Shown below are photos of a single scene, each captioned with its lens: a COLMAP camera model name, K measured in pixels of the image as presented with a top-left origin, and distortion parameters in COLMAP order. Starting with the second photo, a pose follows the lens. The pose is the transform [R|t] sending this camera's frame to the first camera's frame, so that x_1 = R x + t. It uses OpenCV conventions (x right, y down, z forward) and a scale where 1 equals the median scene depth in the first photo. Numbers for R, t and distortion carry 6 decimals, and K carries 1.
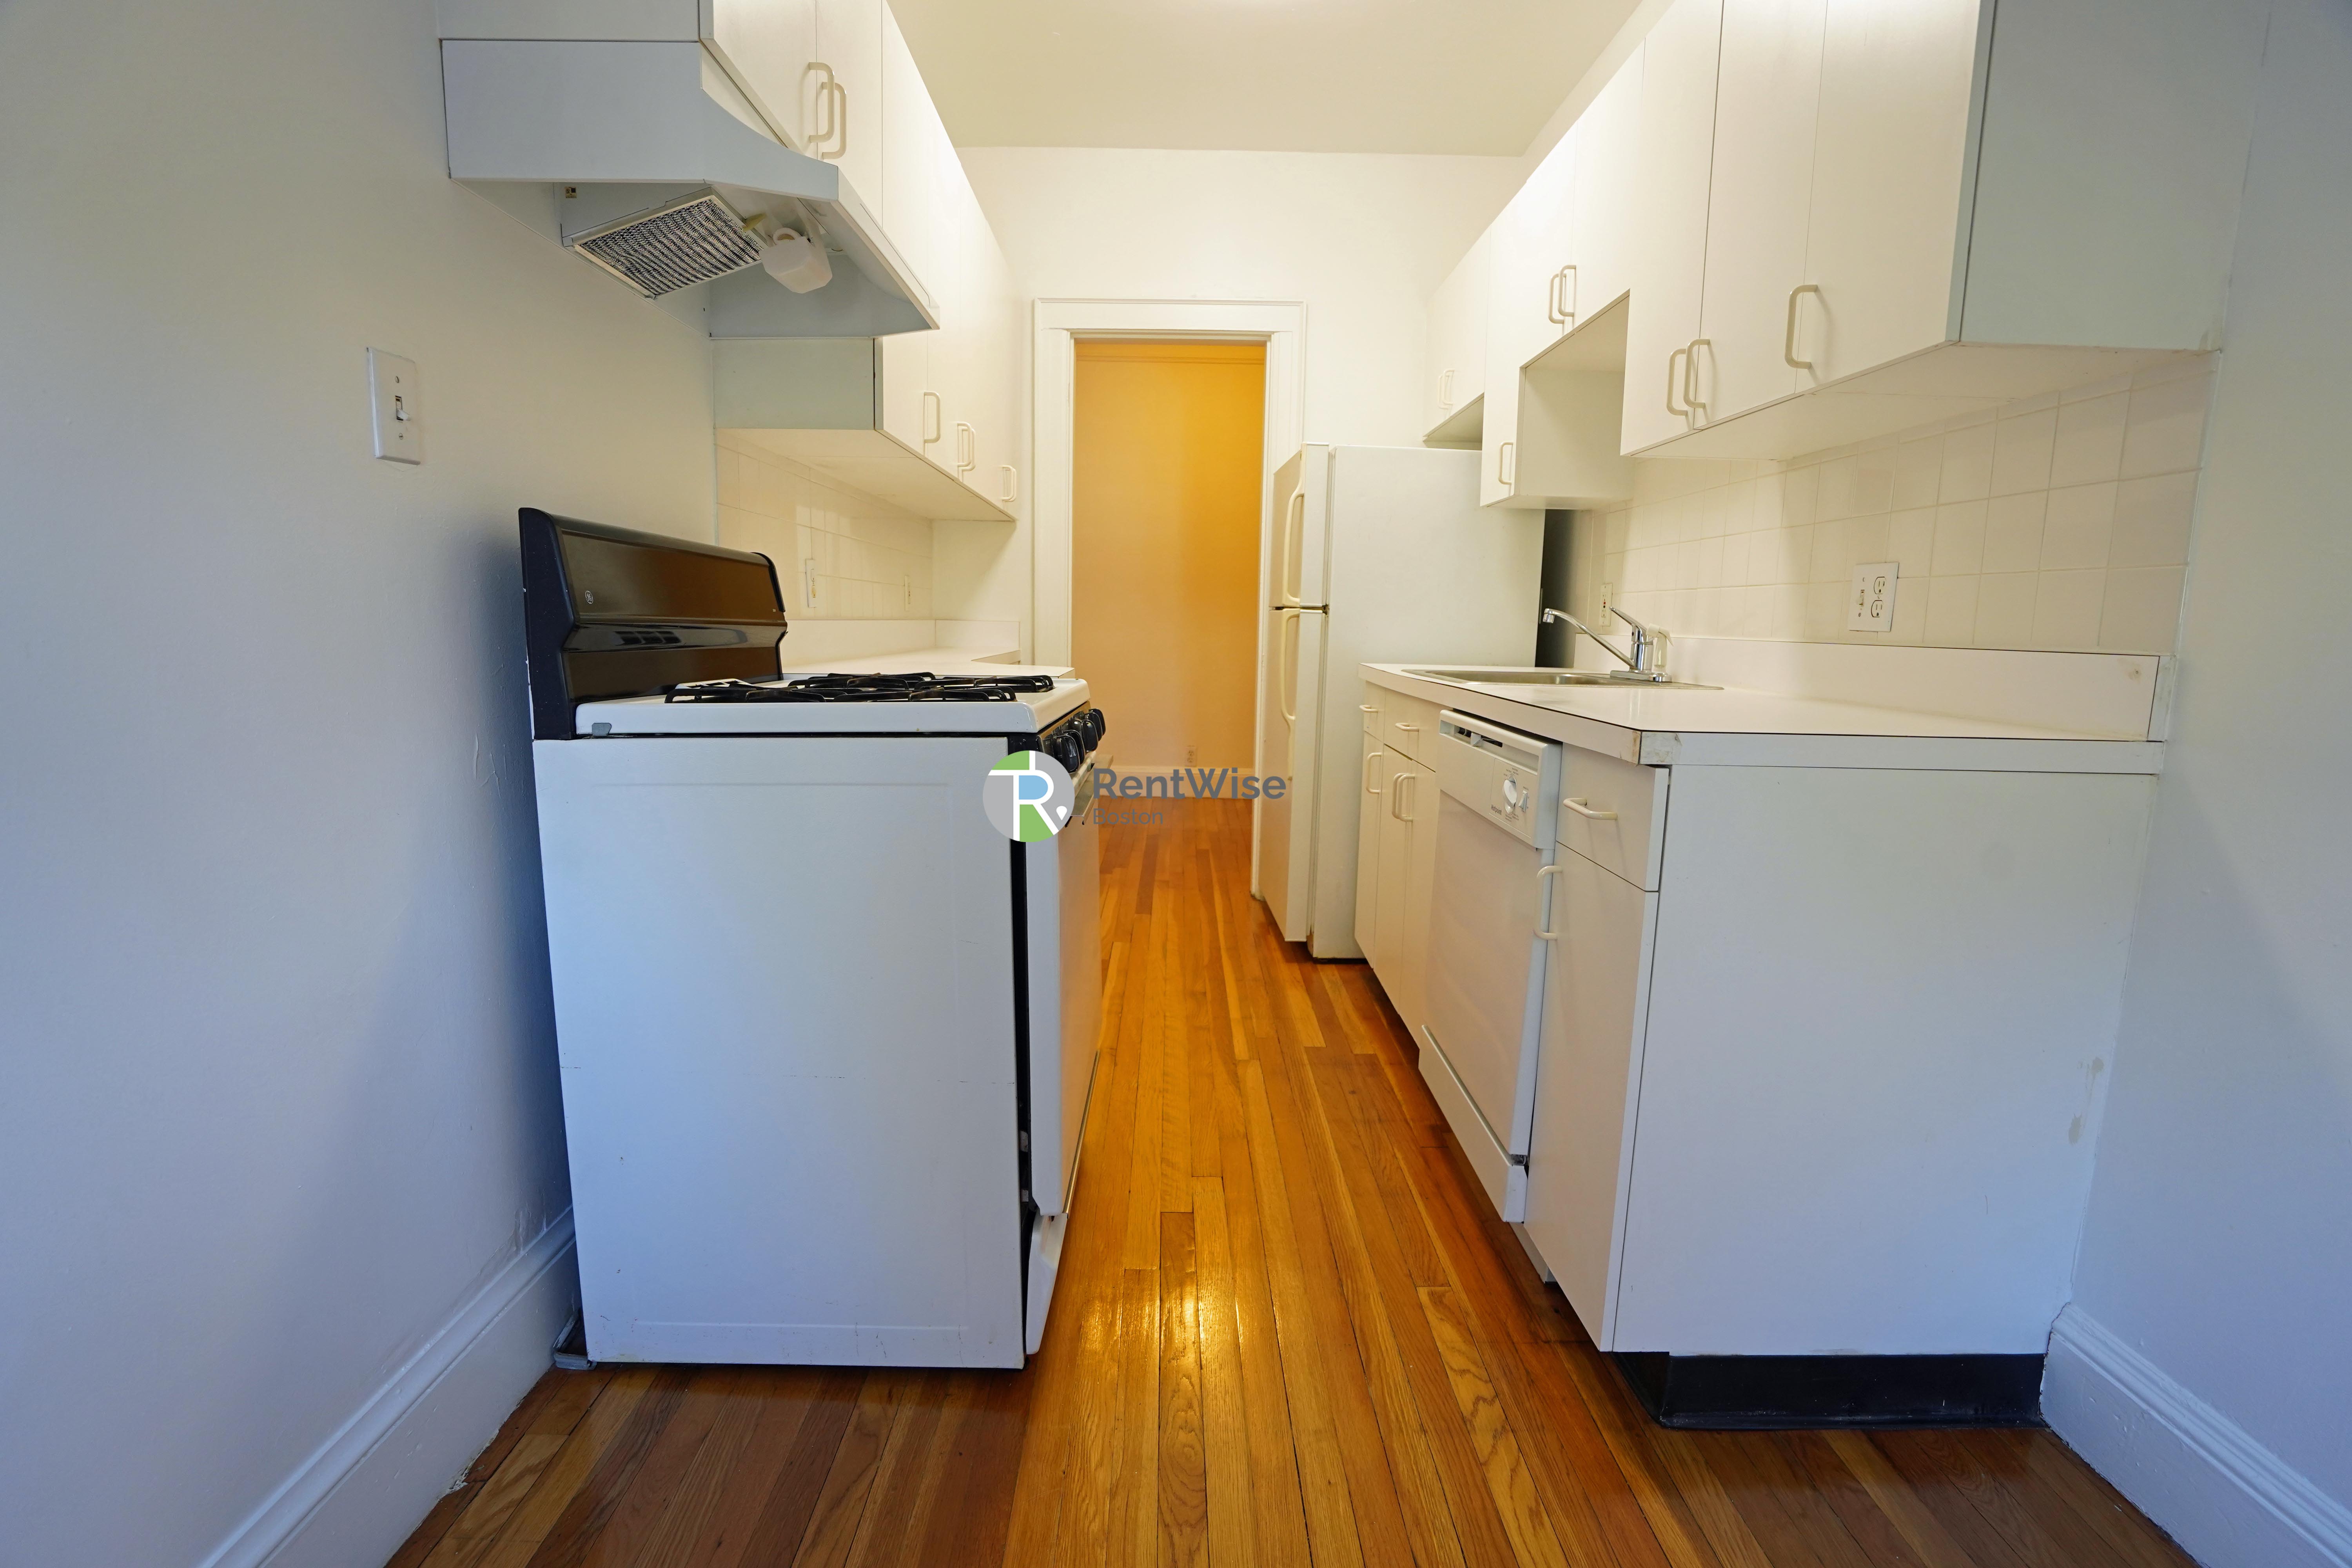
lens RADIAL K [[1097.3, 0, 1169.6], [0, 1097.3, 791.8], [0, 0, 1]] dist [-0.064001, 0.028626]
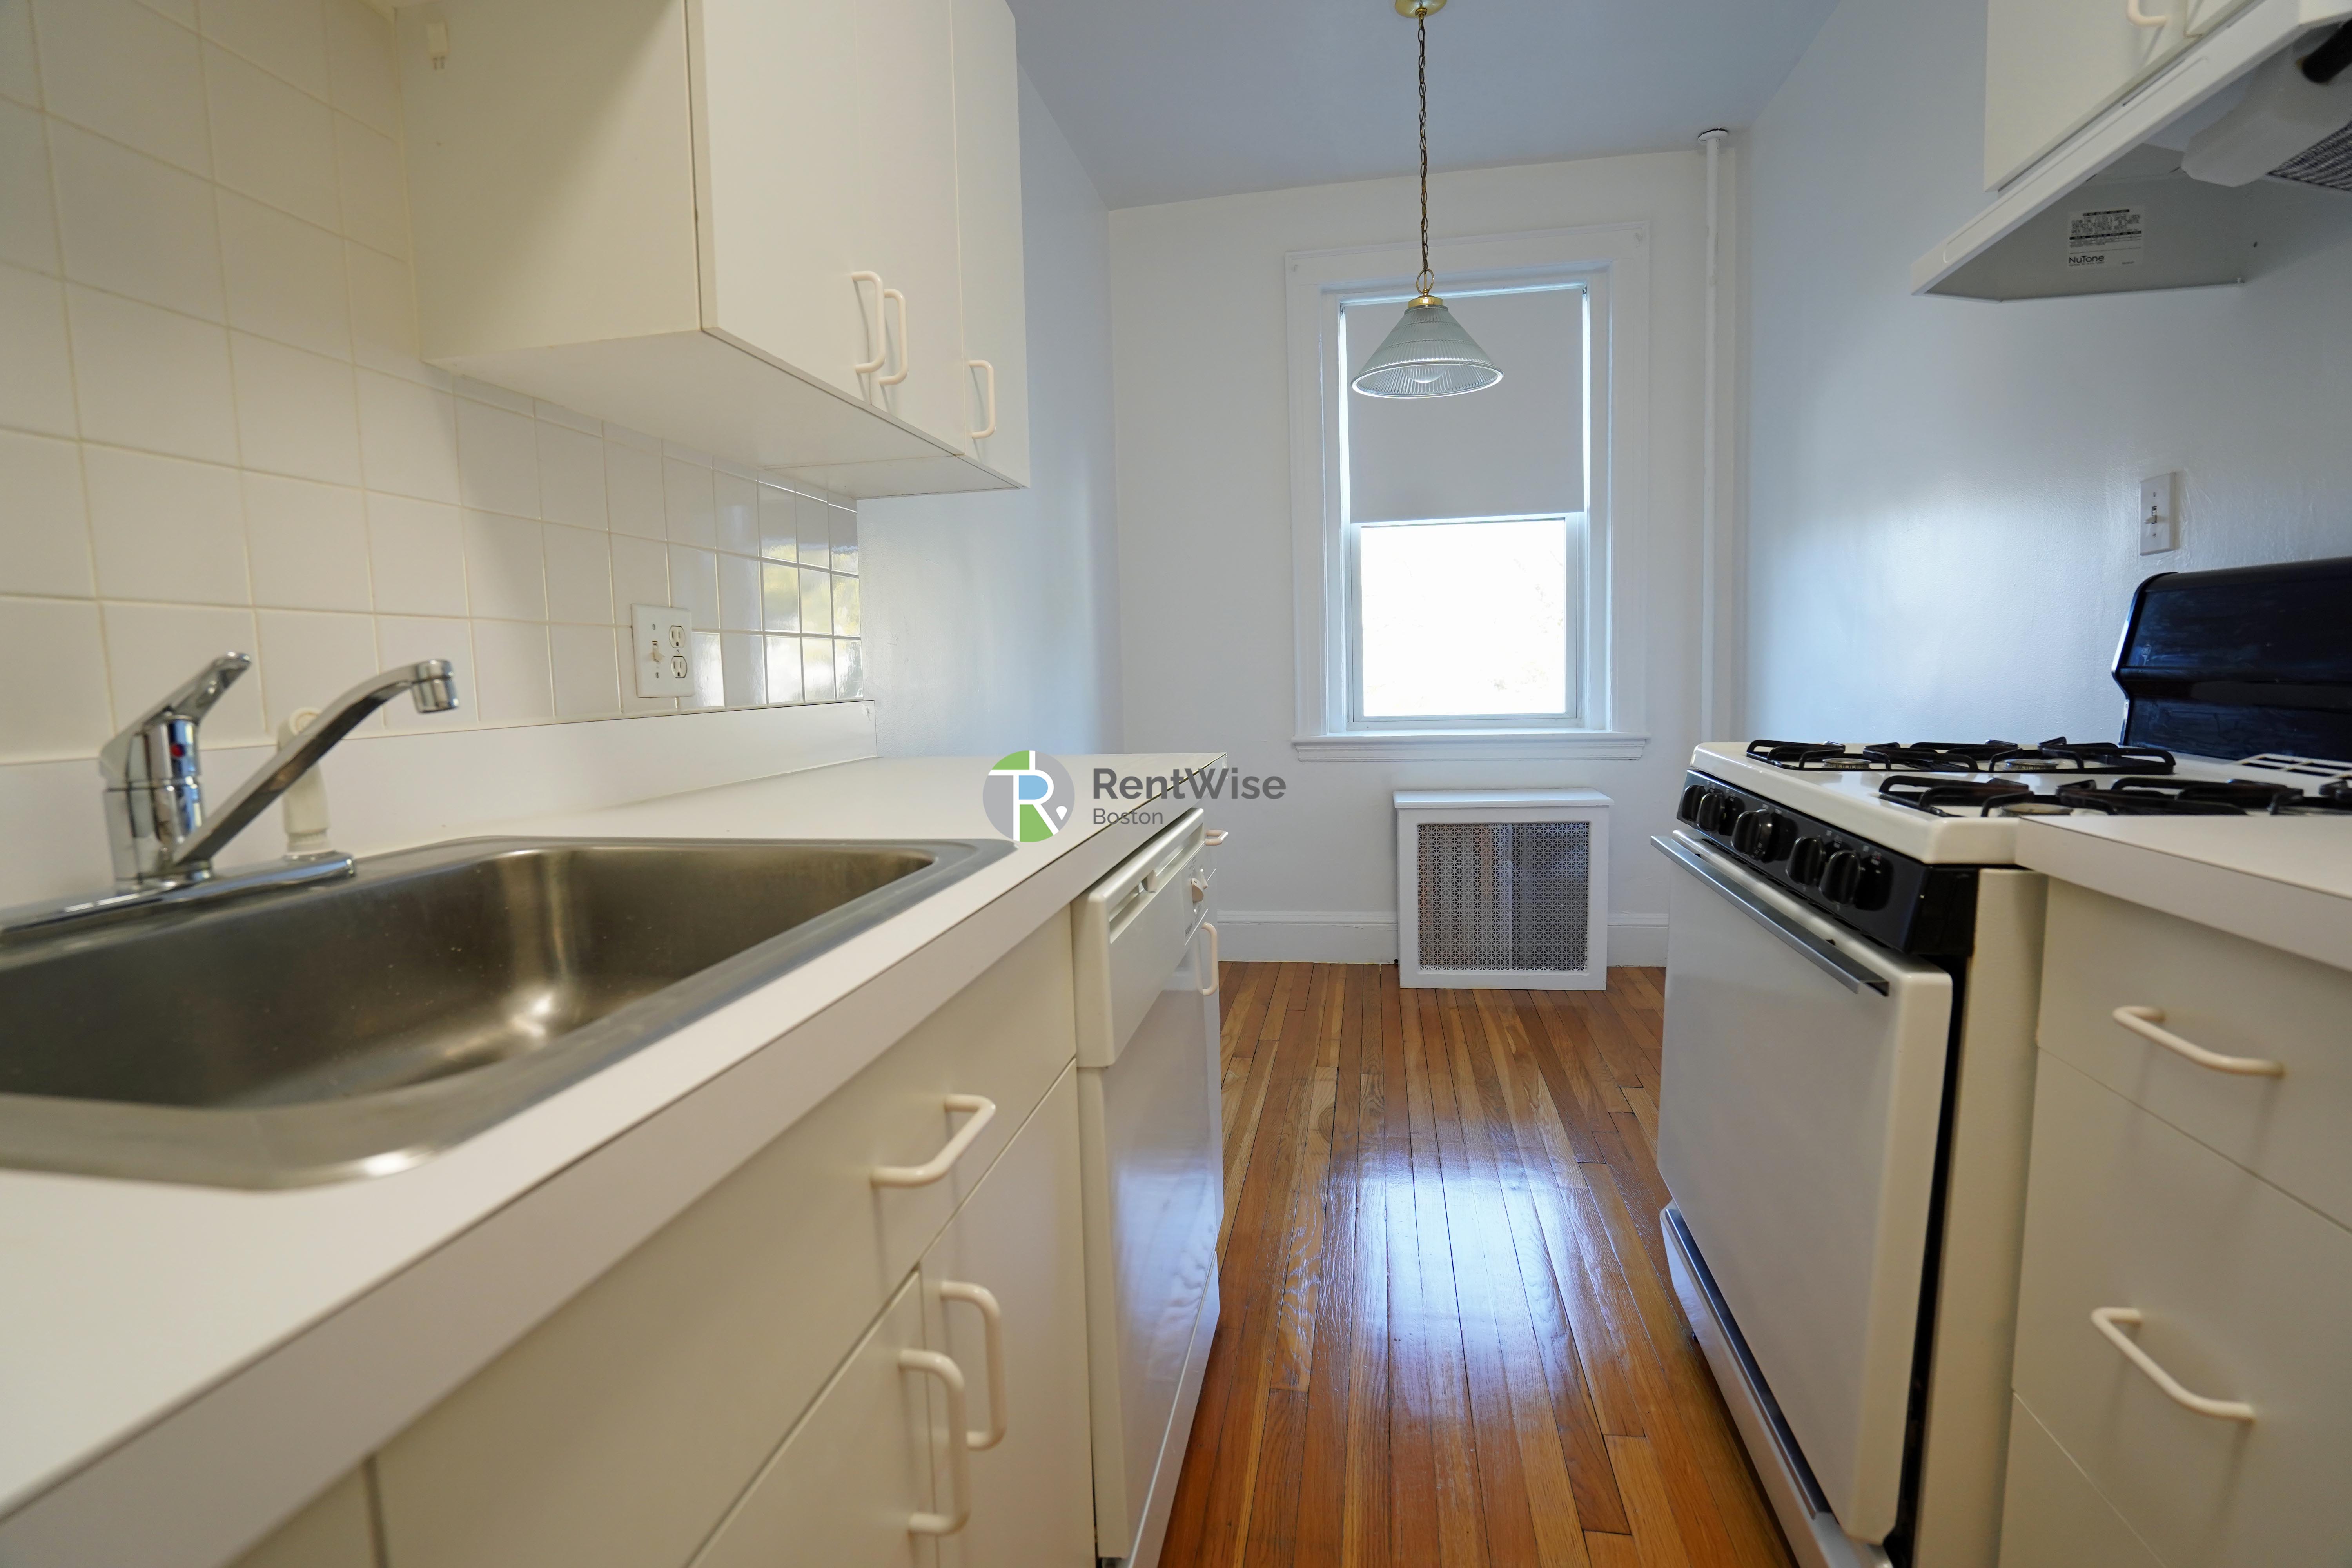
lens RADIAL K [[1097.3, 0, 1169.6], [0, 1097.3, 791.8], [0, 0, 1]] dist [-0.064001, 0.028626]
pose [[-0.982694, -0.010817, 0.184921, 0.165693], [0.039267, 0.963440, 0.265029, -0.265224], [-0.181027, 0.267704, -0.946342, 1.625445]]
